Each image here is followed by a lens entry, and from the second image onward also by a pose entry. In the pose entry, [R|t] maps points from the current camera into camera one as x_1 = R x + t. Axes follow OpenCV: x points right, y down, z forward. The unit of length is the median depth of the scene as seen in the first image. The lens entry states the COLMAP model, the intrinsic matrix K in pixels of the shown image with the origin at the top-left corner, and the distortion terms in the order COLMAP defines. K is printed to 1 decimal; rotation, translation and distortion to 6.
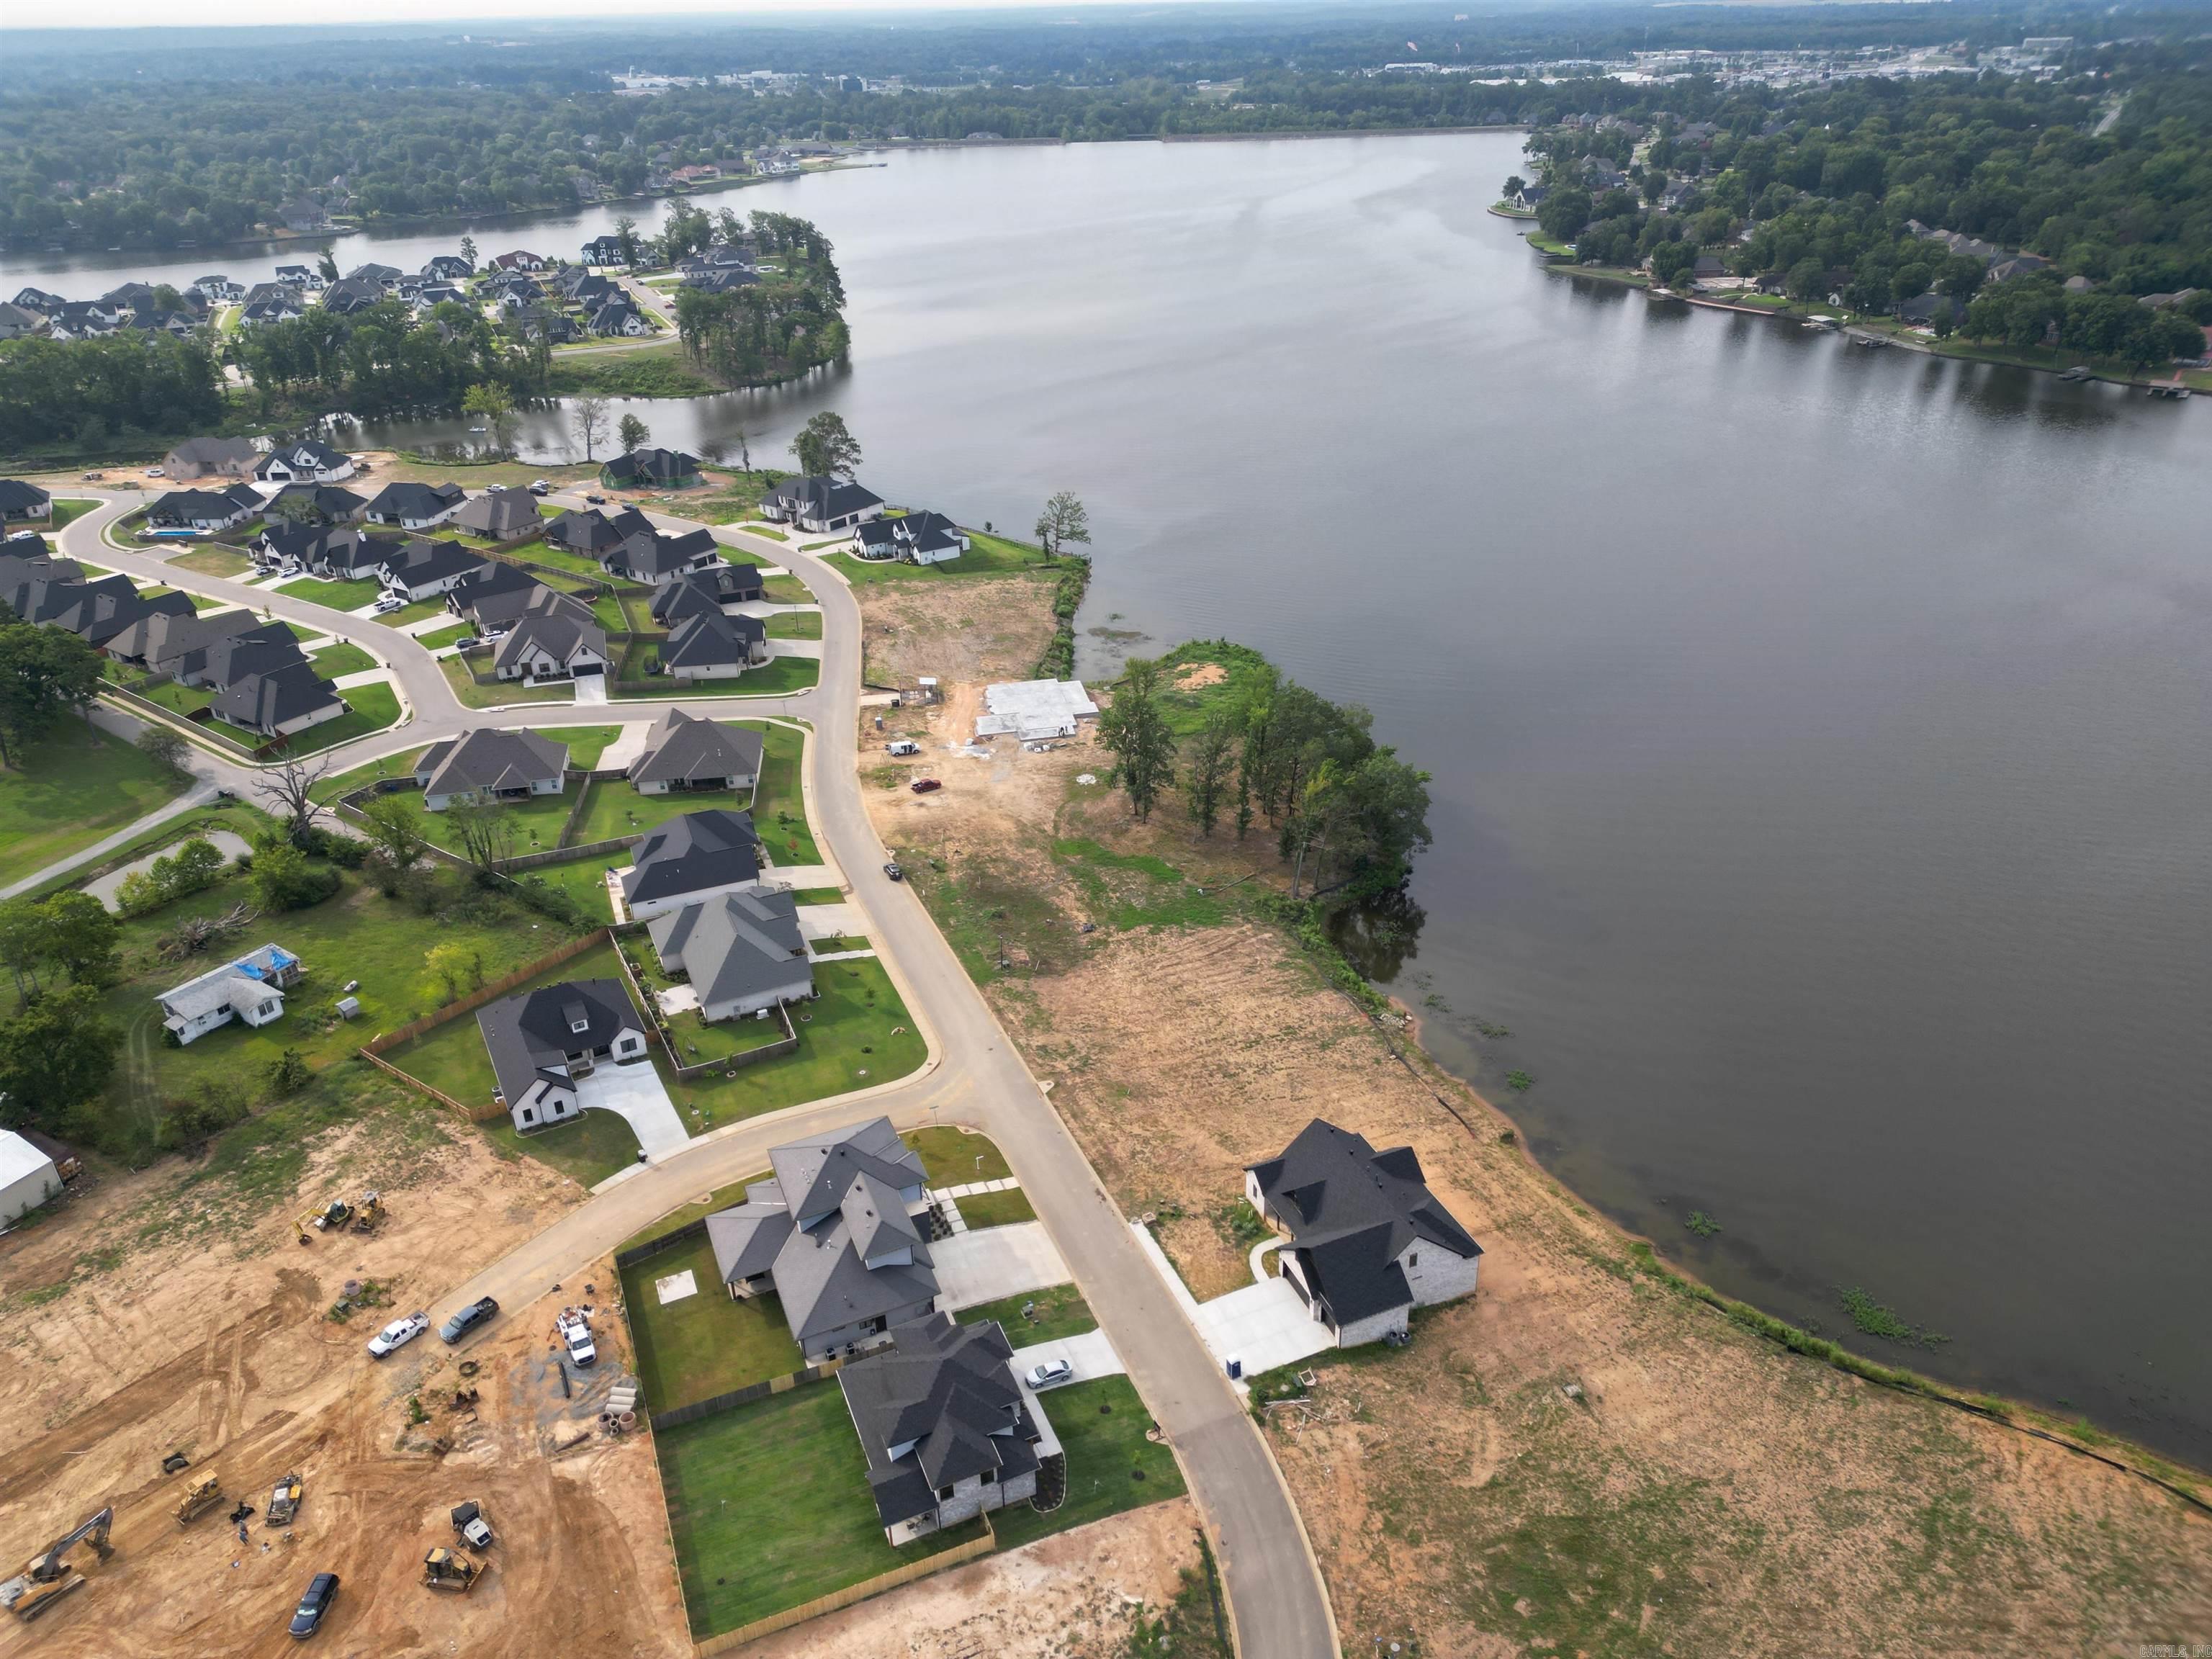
lens RADIAL K [[1530.6, 0, 1111.5], [0, 1530.6, 831.9], [0, 0, 1]] dist [0.108128, -0.144873]
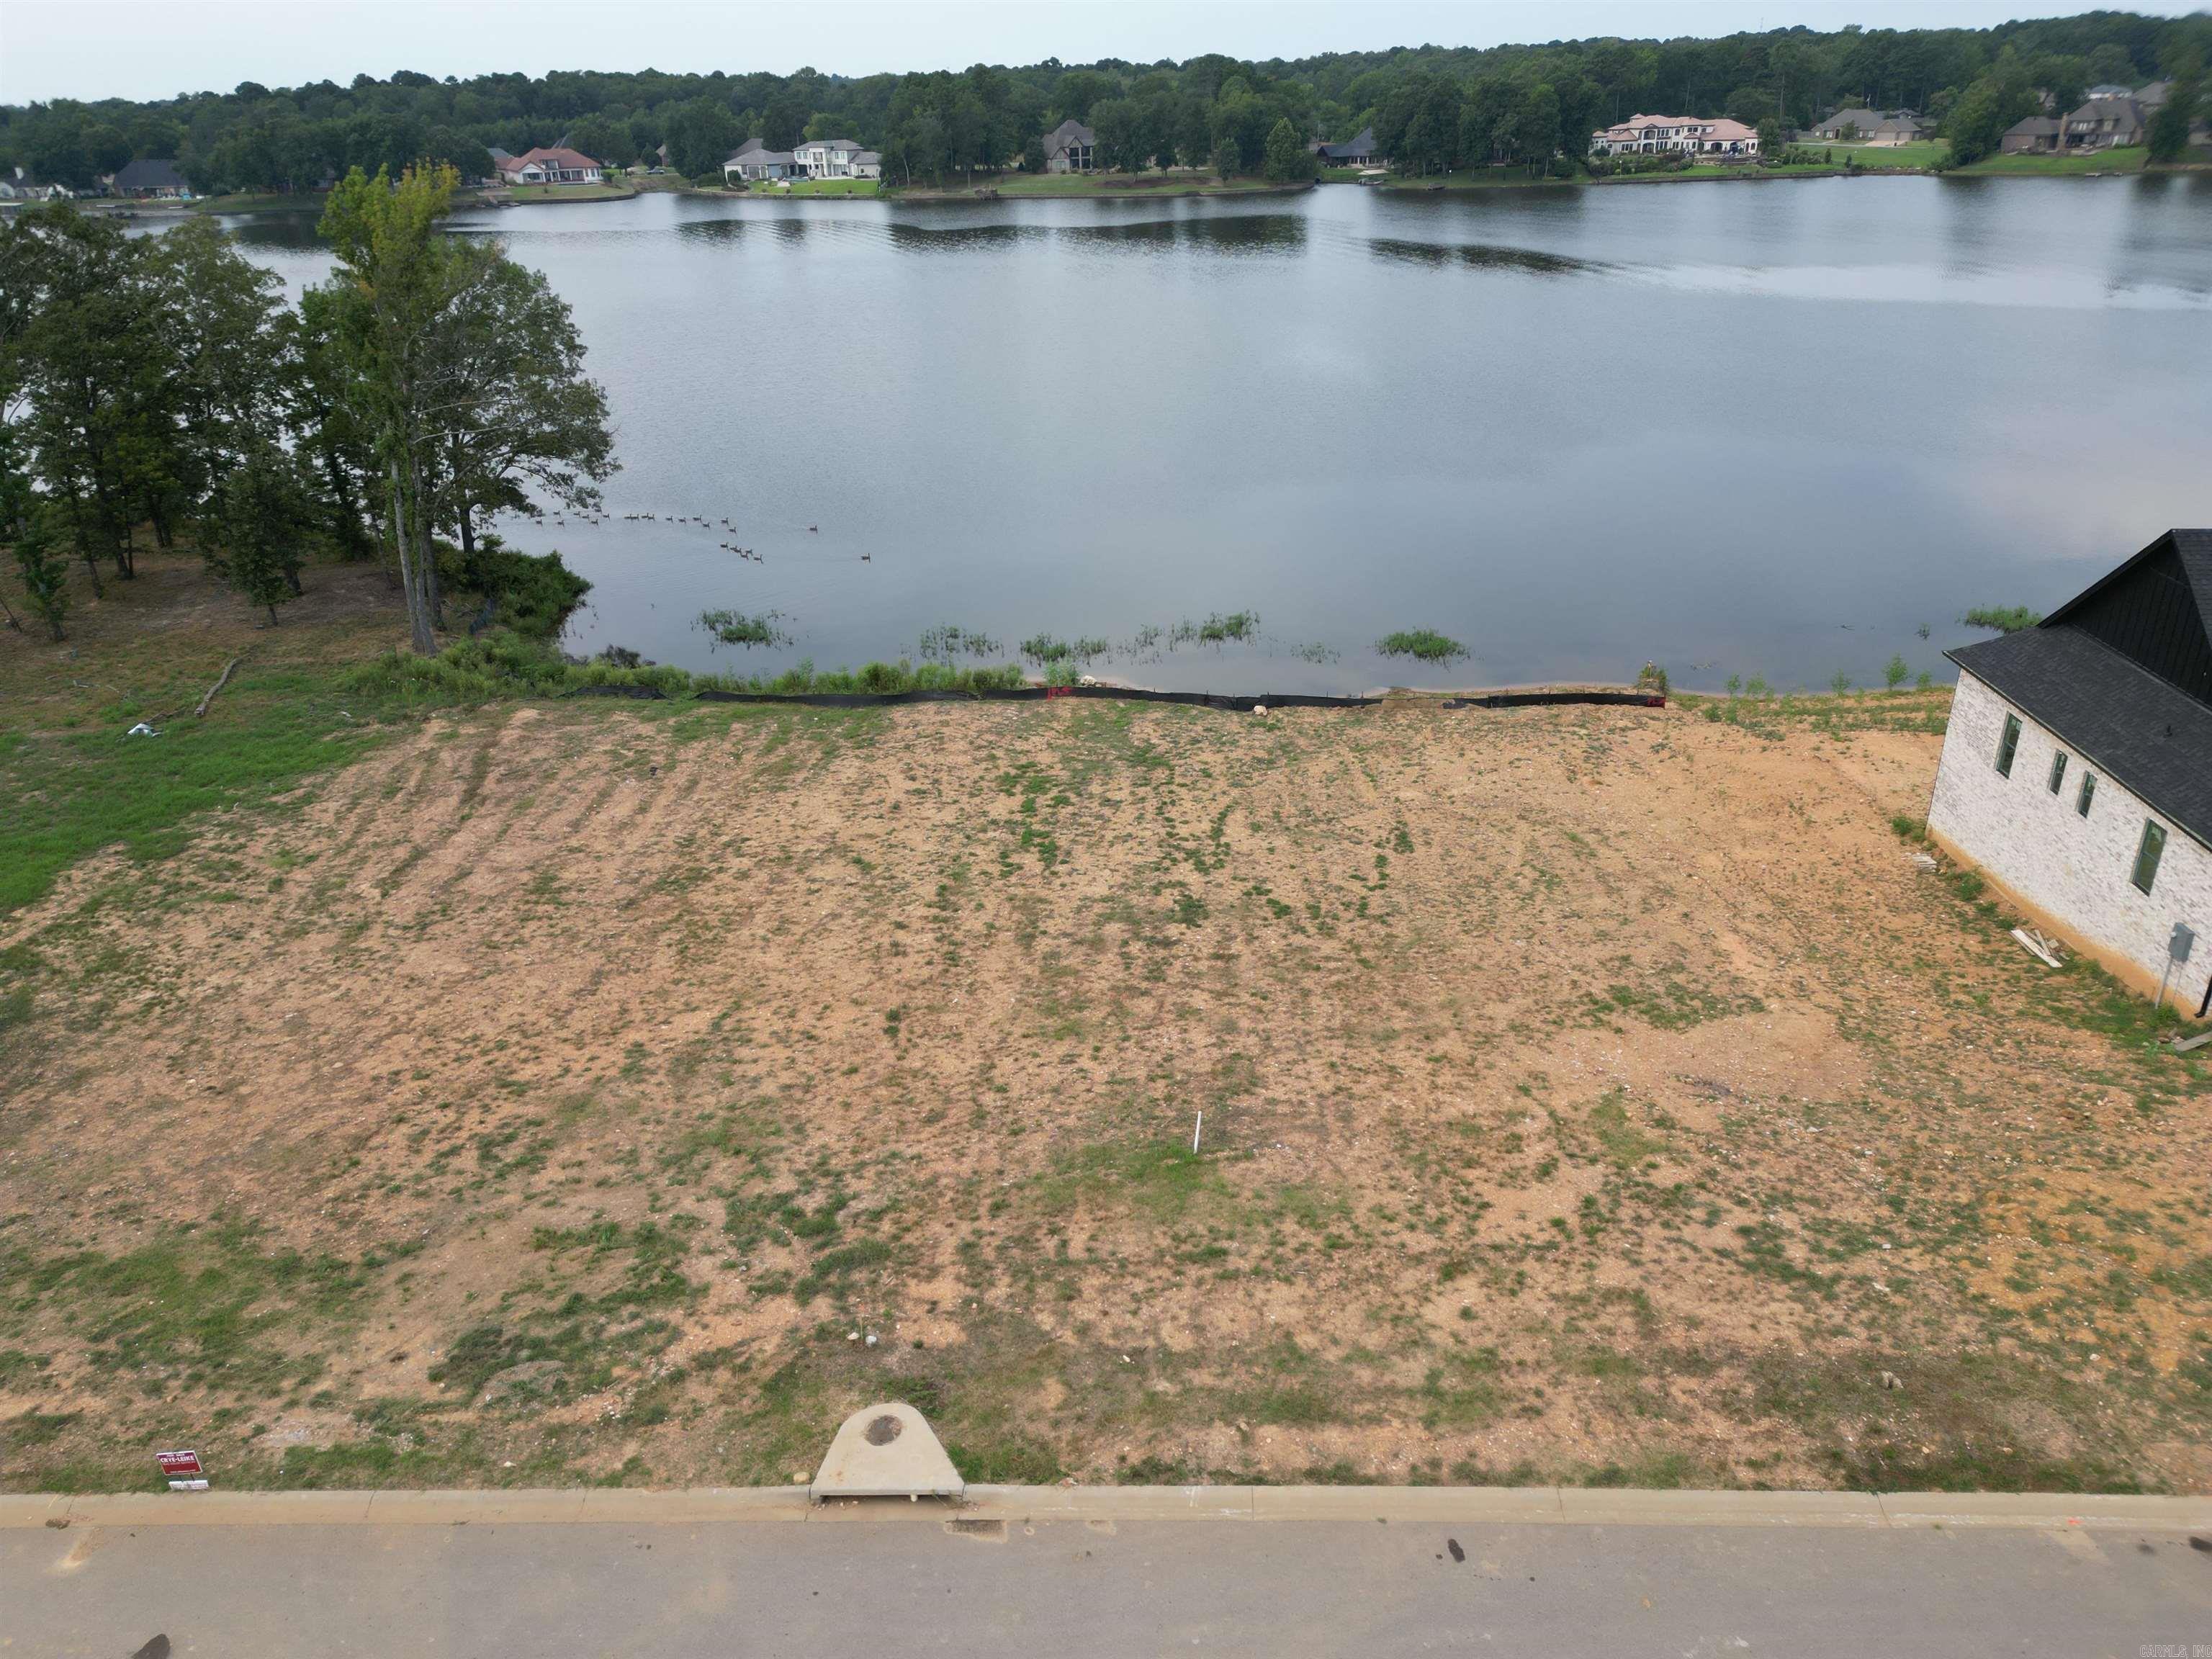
lens RADIAL K [[1553.7, 0, 1115.7], [0, 1553.7, 818.7], [0, 0, 1]] dist [0.056940, -0.048777]
pose [[0.431612, -0.368512, 0.823353, -0.121607], [0.441435, 0.882275, 0.163479, 0.098779], [-0.786668, 0.292897, 0.543475, 0.858491]]
